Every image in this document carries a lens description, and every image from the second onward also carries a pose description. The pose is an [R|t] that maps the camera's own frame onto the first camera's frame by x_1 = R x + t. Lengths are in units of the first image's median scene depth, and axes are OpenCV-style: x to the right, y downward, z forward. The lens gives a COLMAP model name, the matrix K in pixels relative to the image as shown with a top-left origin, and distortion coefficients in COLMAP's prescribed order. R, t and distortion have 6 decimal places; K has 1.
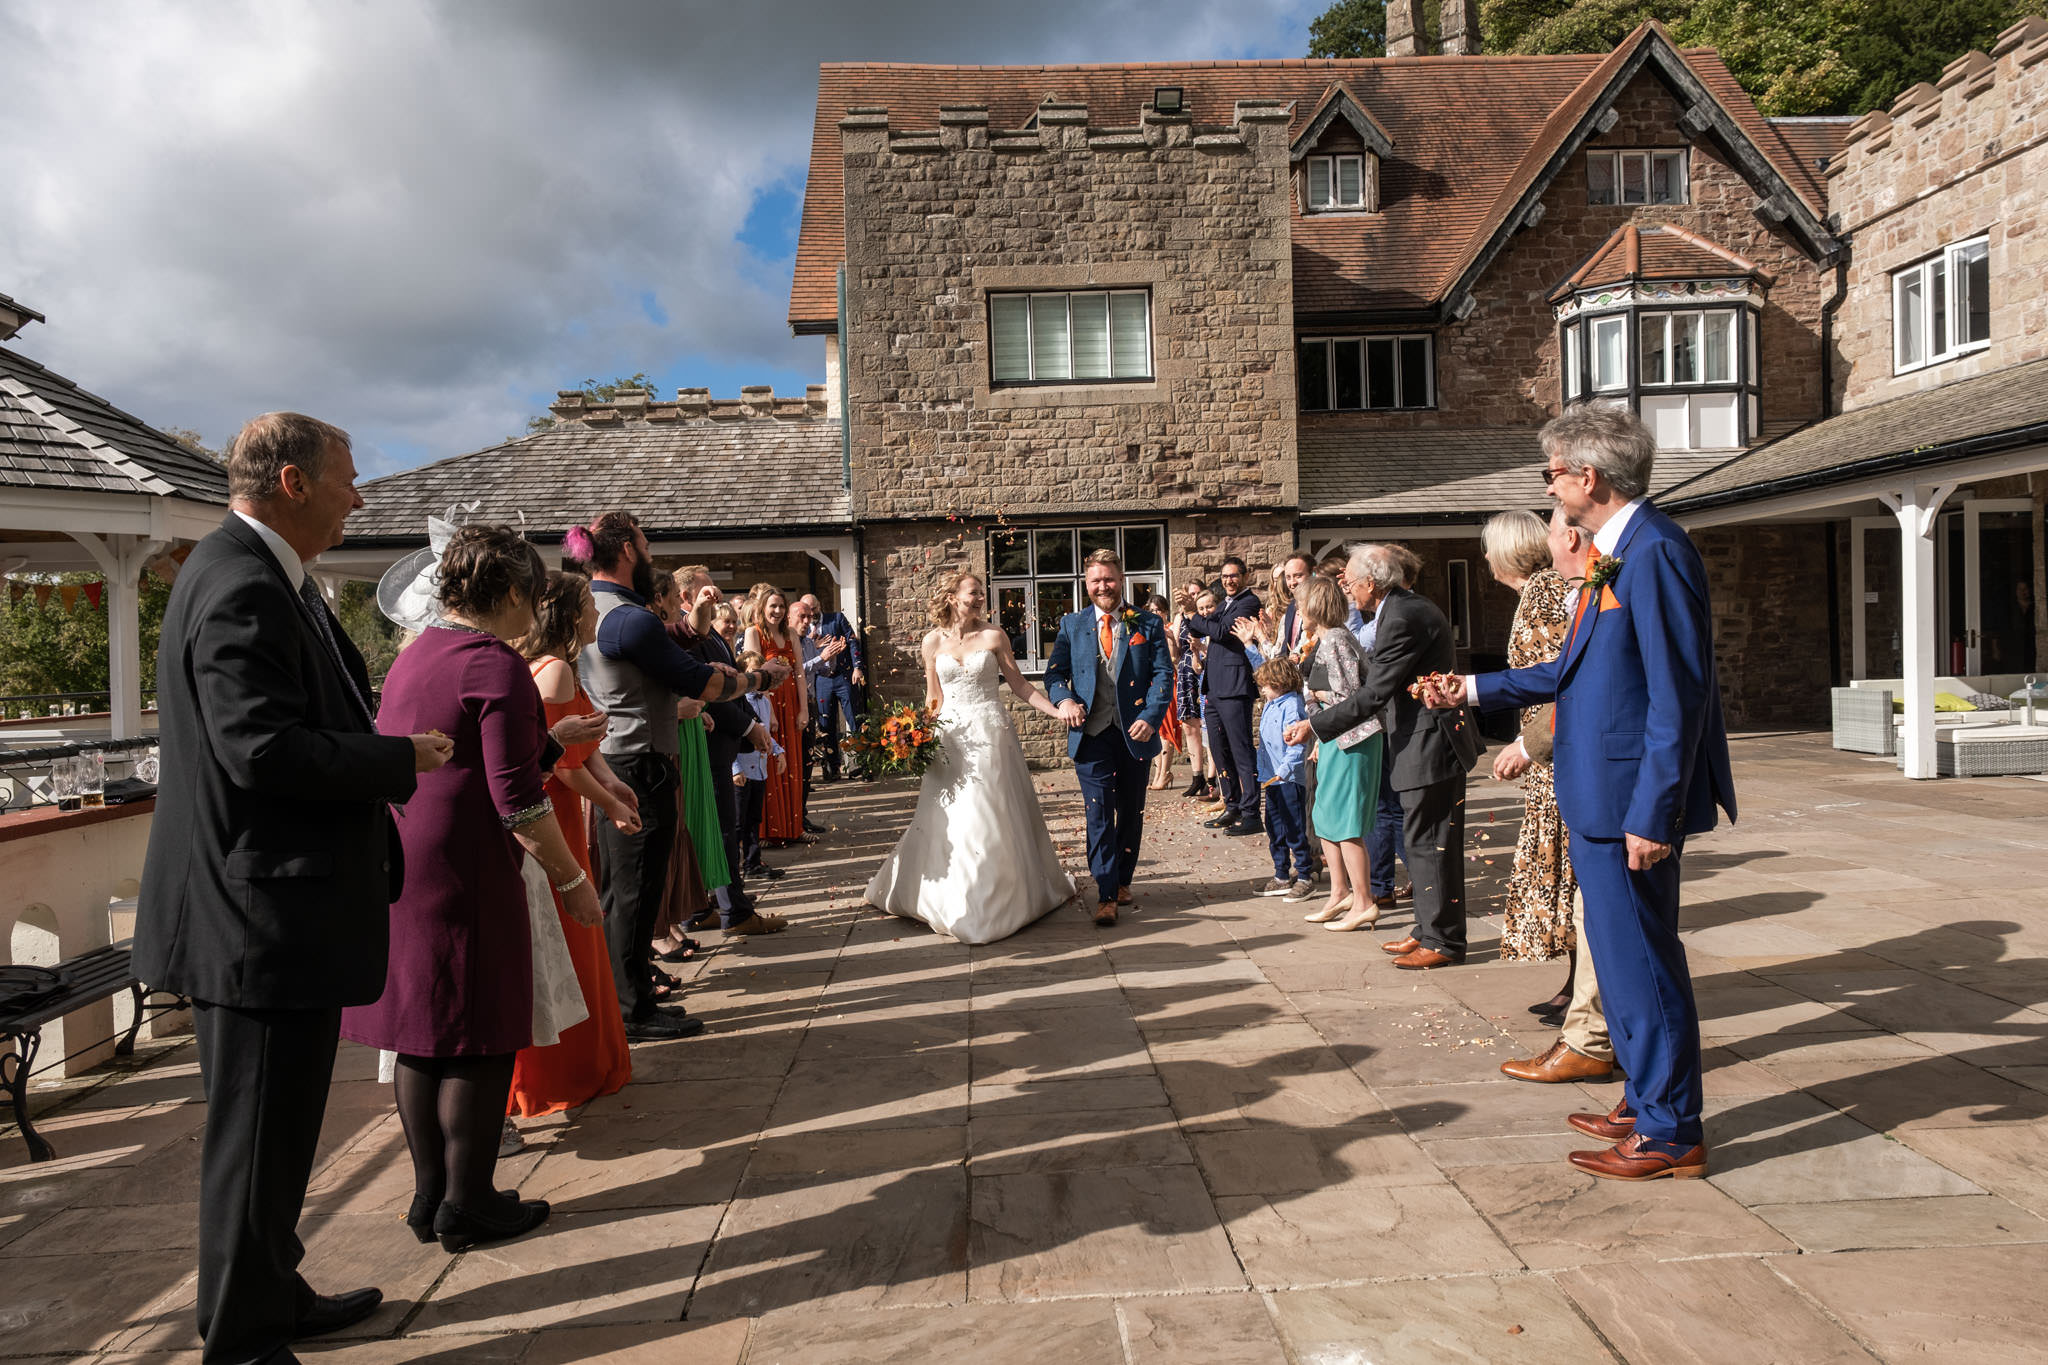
lens RADIAL K [[1414.6, 0, 1022.8], [0, 1414.6, 677.7], [0, 0, 1]] dist [-0.010268, 0.003310]
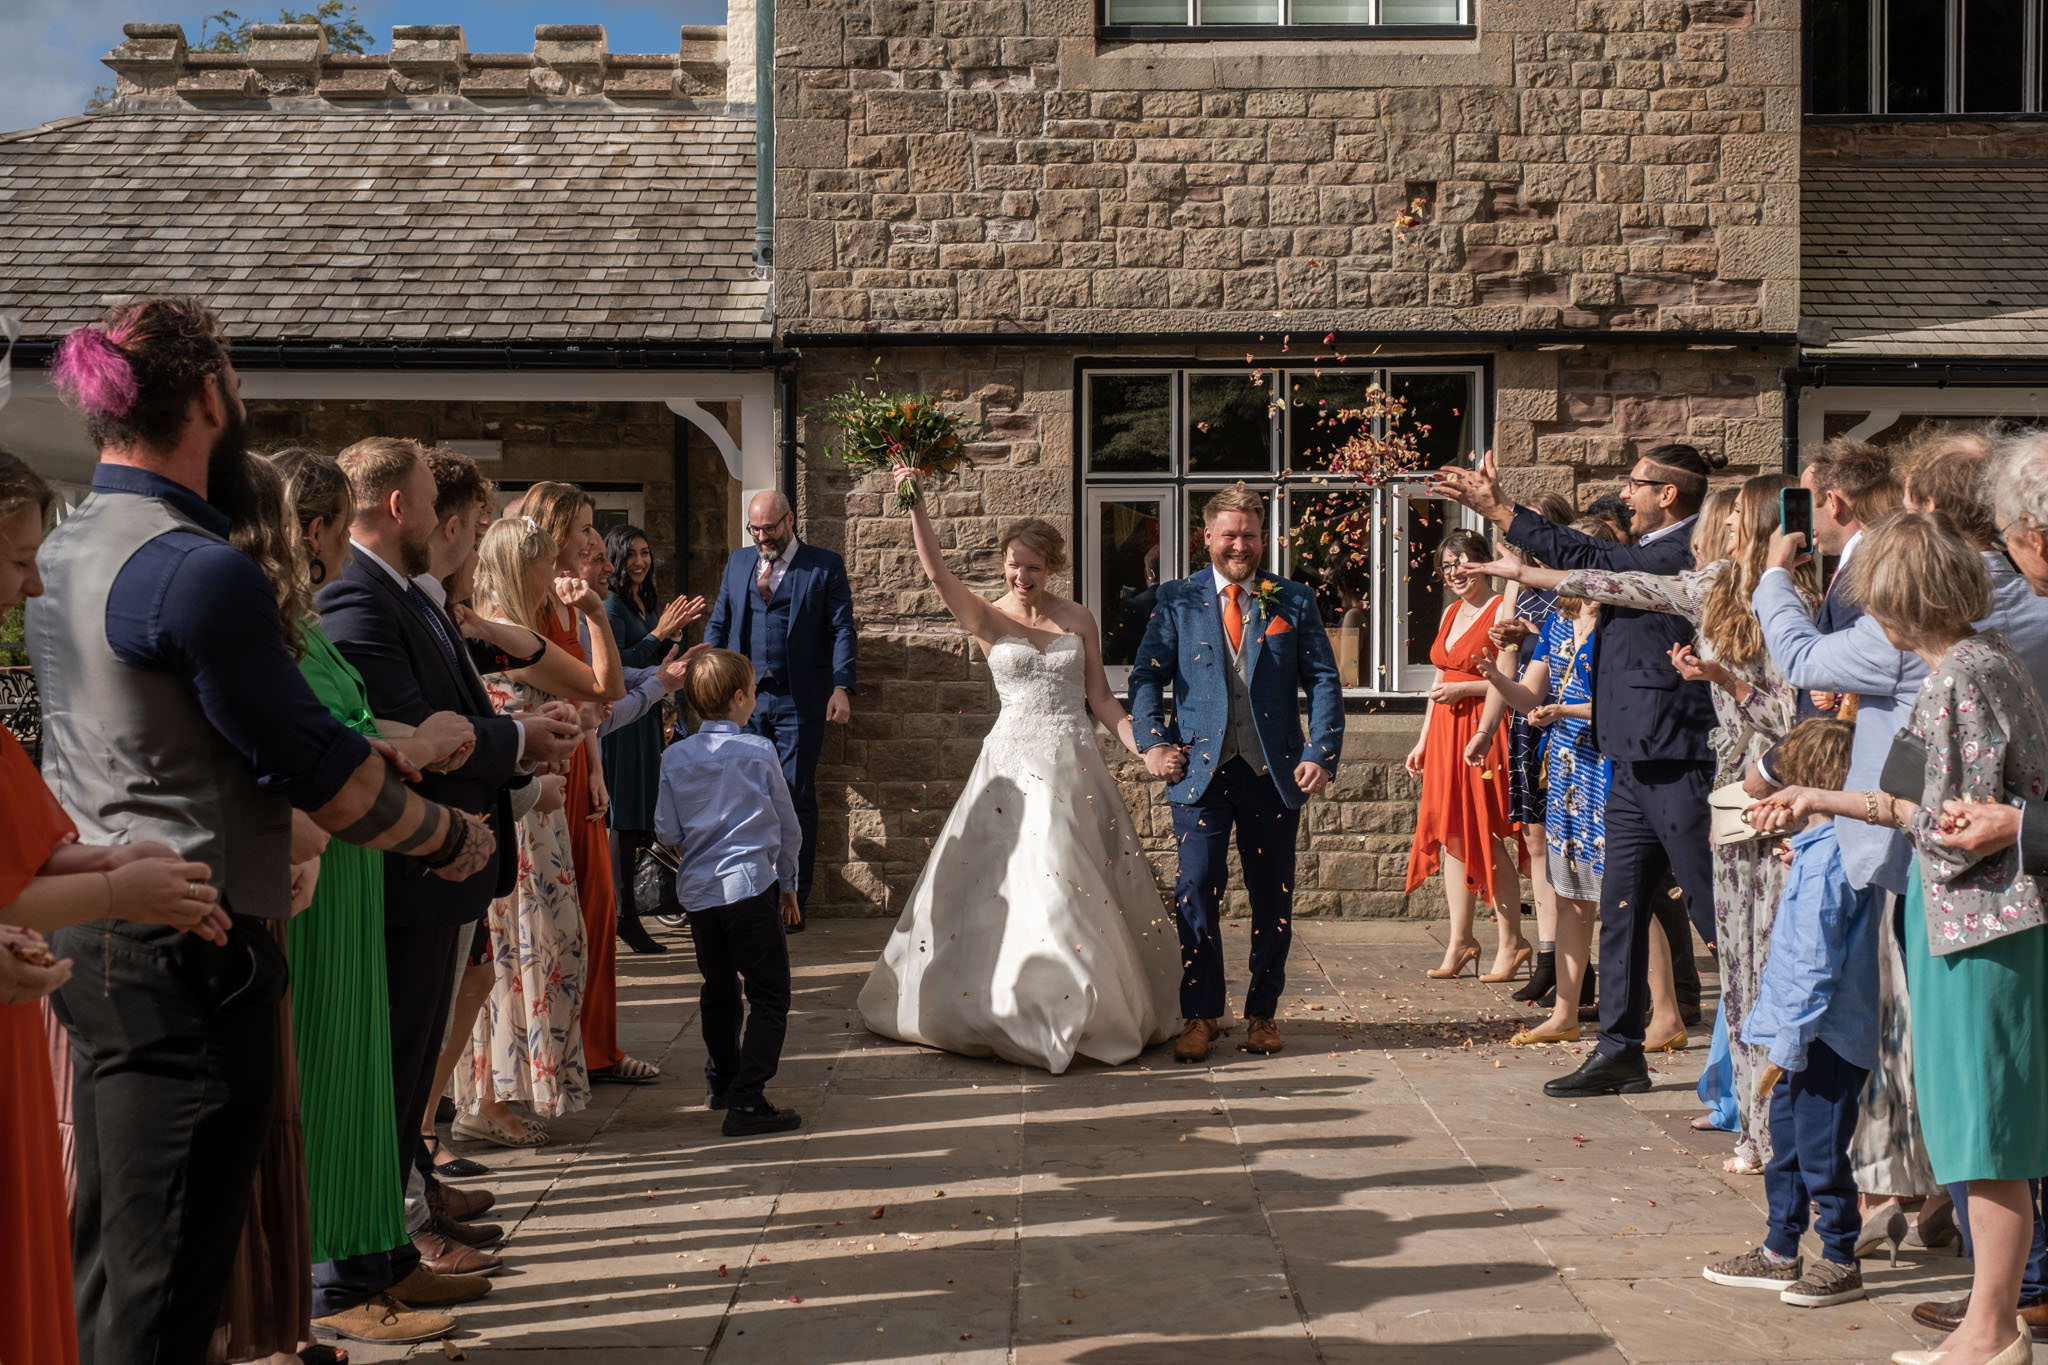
lens RADIAL K [[3062.0, 0, 1033.1], [0, 3062.0, 676.1], [0, 0, 1]] dist [0.078441, -0.380770]
pose [[0.998778, 0.034125, -0.035762, -0.002102], [-0.034218, 0.999412, -0.001991, -0.006226], [0.035673, 0.003212, 0.999358, 0.049706]]
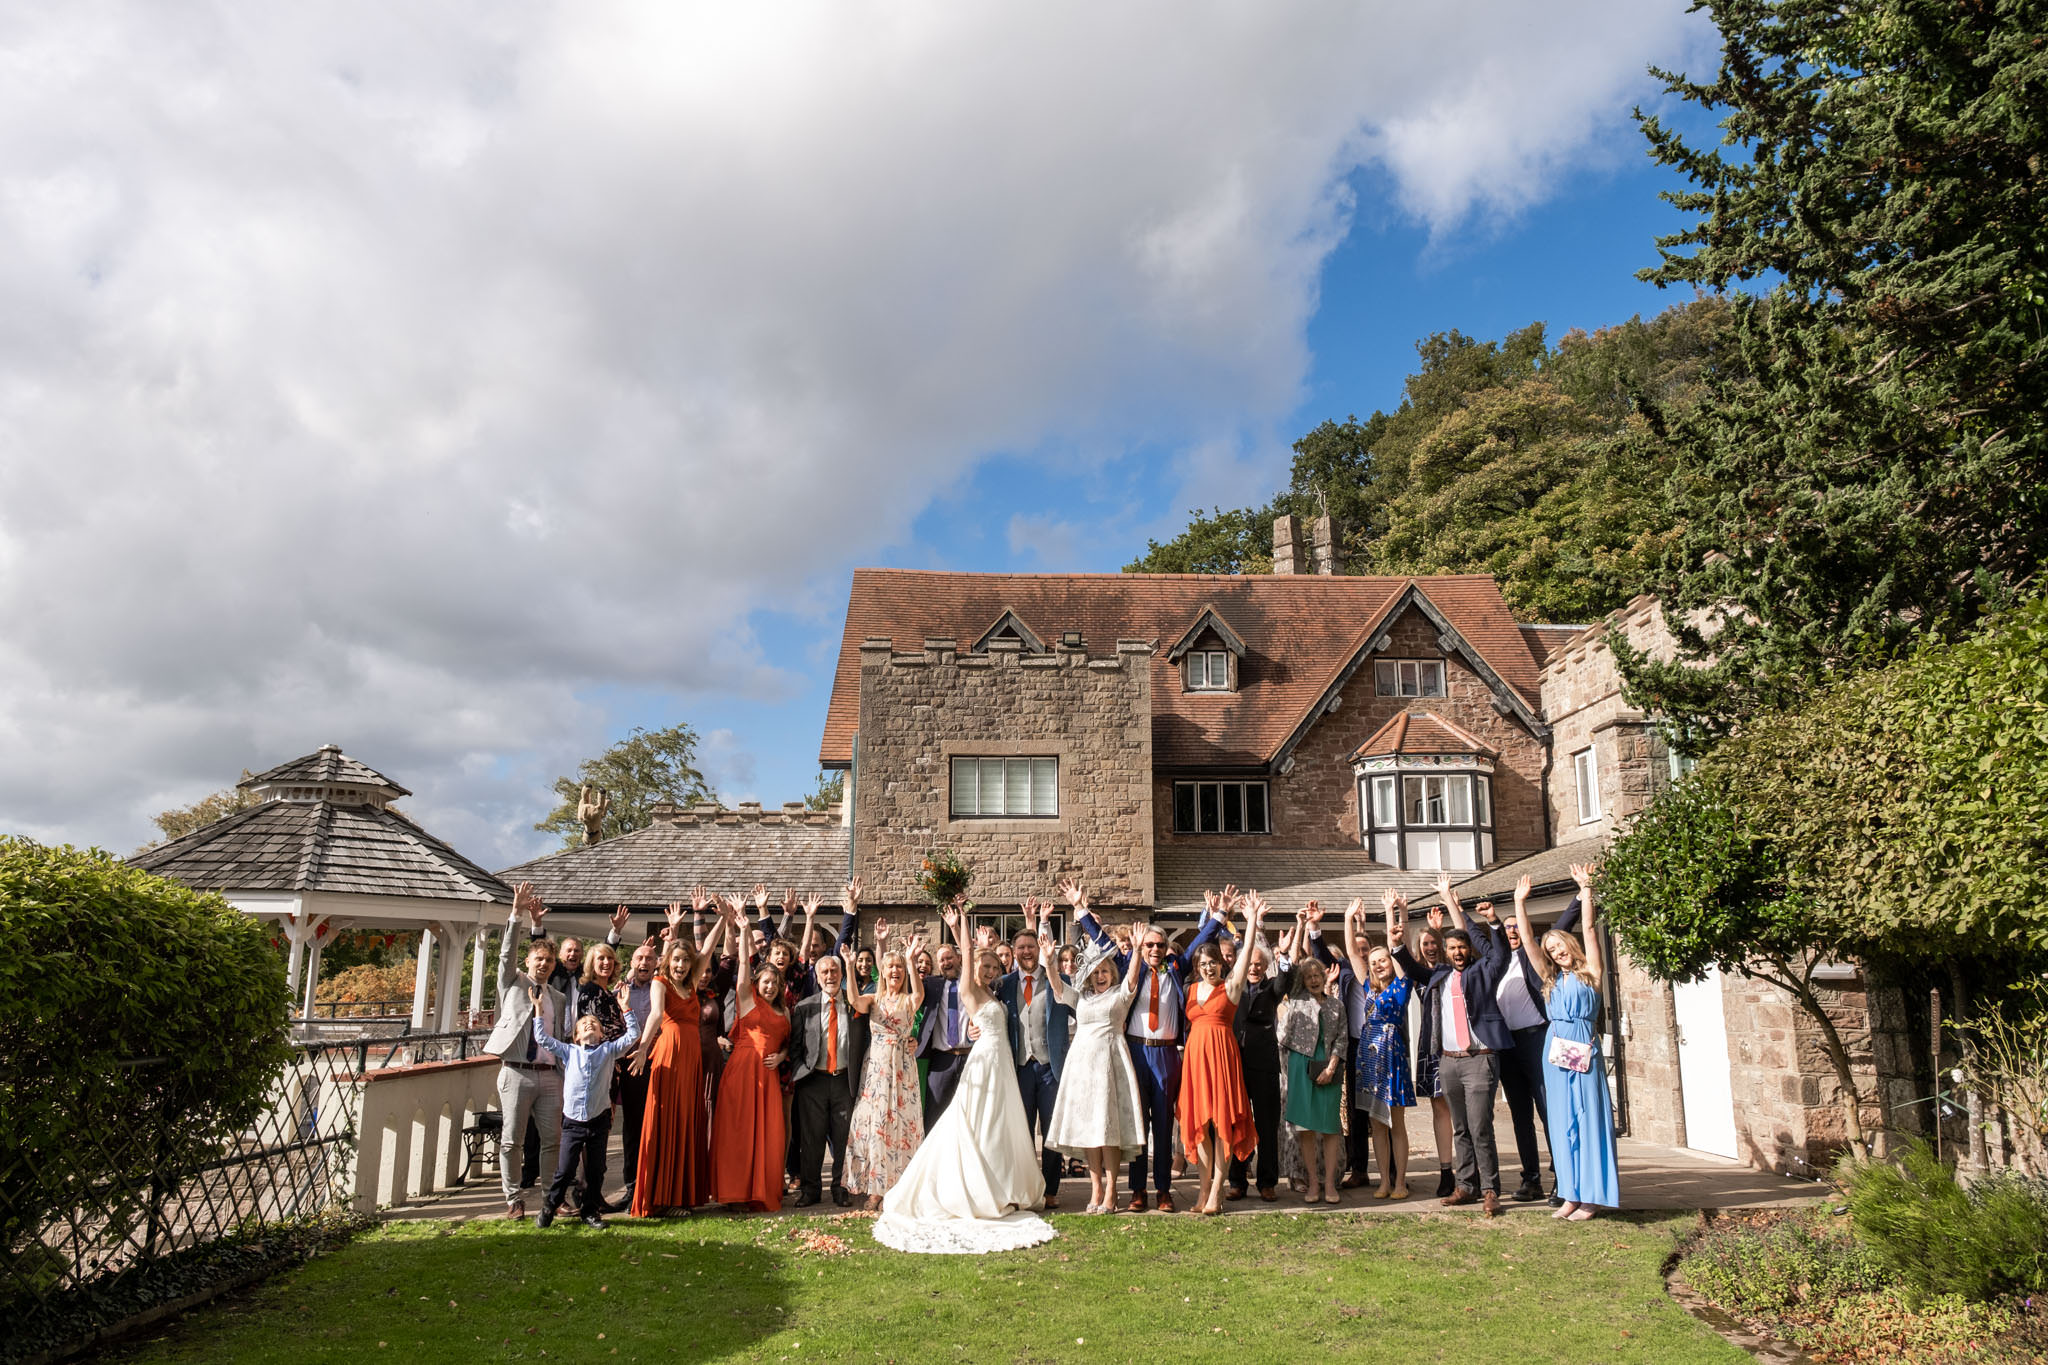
lens RADIAL K [[1414.6, 0, 1022.8], [0, 1414.6, 677.7], [0, 0, 1]] dist [-0.010268, 0.003310]
pose [[0.999296, 0.032547, -0.018643, 0.076566], [-0.036024, 0.971245, -0.235341, 0.000503], [0.010447, 0.235847, 0.971734, -0.486724]]
